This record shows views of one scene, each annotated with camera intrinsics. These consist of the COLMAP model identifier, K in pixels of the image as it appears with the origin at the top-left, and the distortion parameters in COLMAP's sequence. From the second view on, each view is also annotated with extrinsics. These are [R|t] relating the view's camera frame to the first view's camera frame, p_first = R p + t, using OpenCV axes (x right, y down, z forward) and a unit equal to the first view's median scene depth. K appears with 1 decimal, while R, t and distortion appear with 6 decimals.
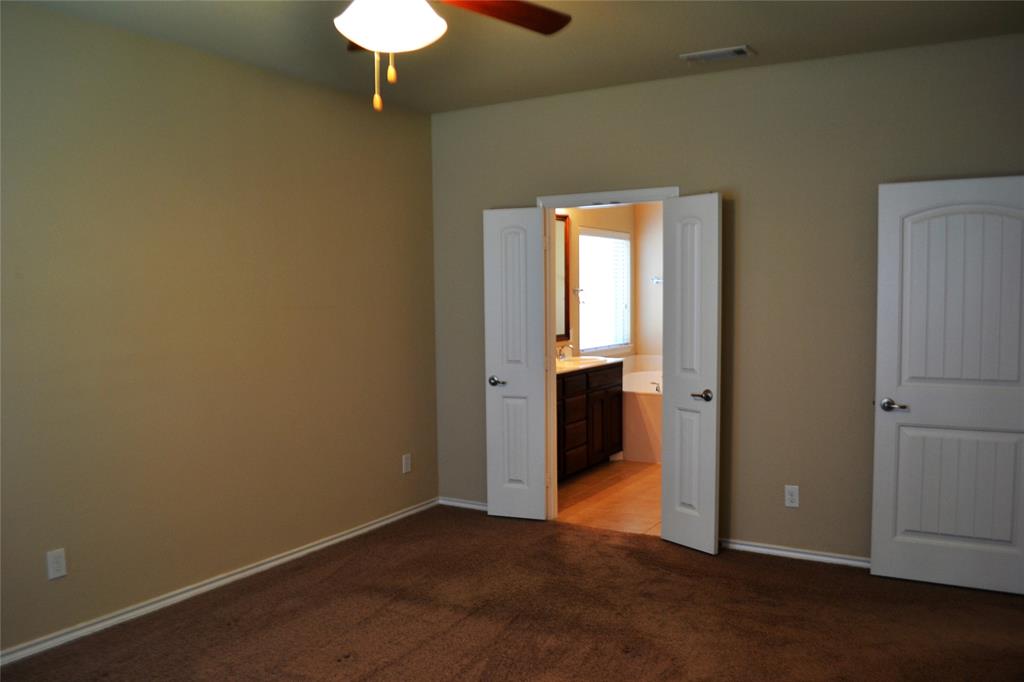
lens RADIAL K [[843.9, 0, 512.0], [0, 843.9, 341.0], [0, 0, 1]] dist [0.056504, 0.001696]
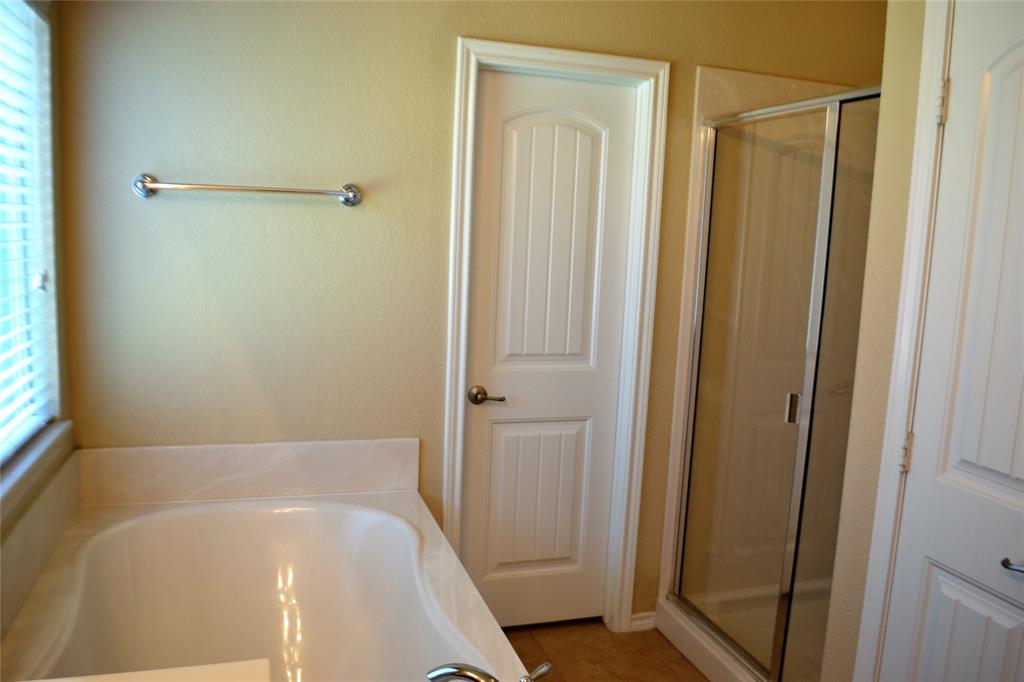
lens RADIAL K [[818.4, 0, 513.2], [0, 818.4, 354.8], [0, 0, 1]] dist [-0.081009, 0.007401]
pose [[0.656576, -0.076602, 0.750360, -0.125990], [-0.005252, 0.994341, 0.106105, -0.093620], [-0.754242, -0.073606, 0.652458, 1.754165]]
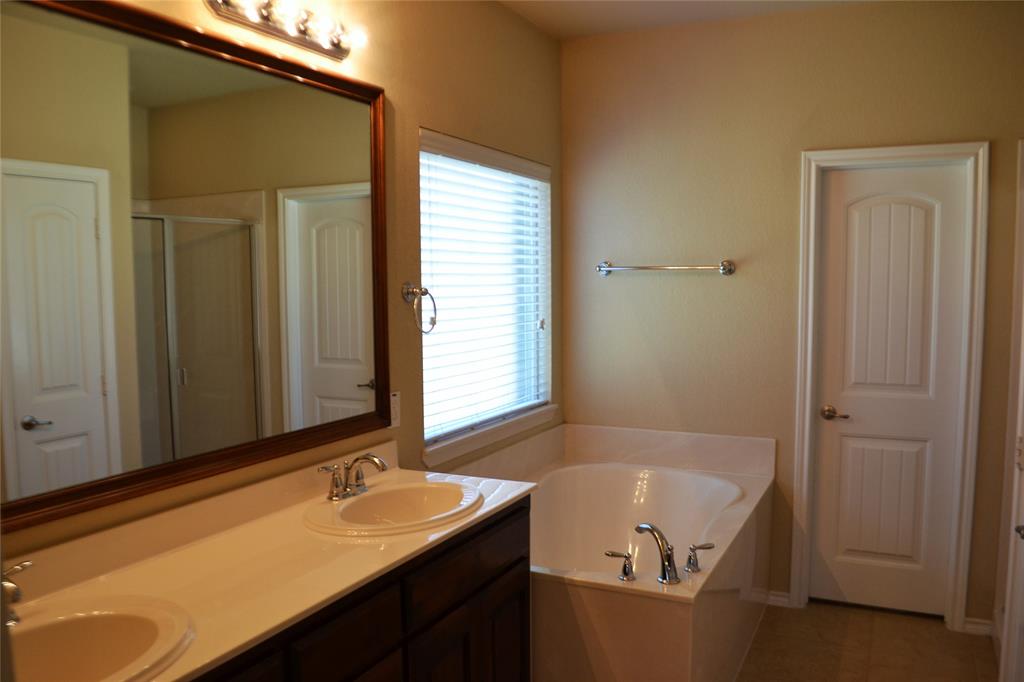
lens RADIAL K [[818.4, 0, 513.2], [0, 818.4, 354.8], [0, 0, 1]] dist [-0.081009, 0.007401]
pose [[0.995762, -0.003355, 0.091902, 0.077610], [0.000832, 0.999622, 0.027473, -0.036766], [-0.091960, -0.027280, 0.995389, 0.554582]]
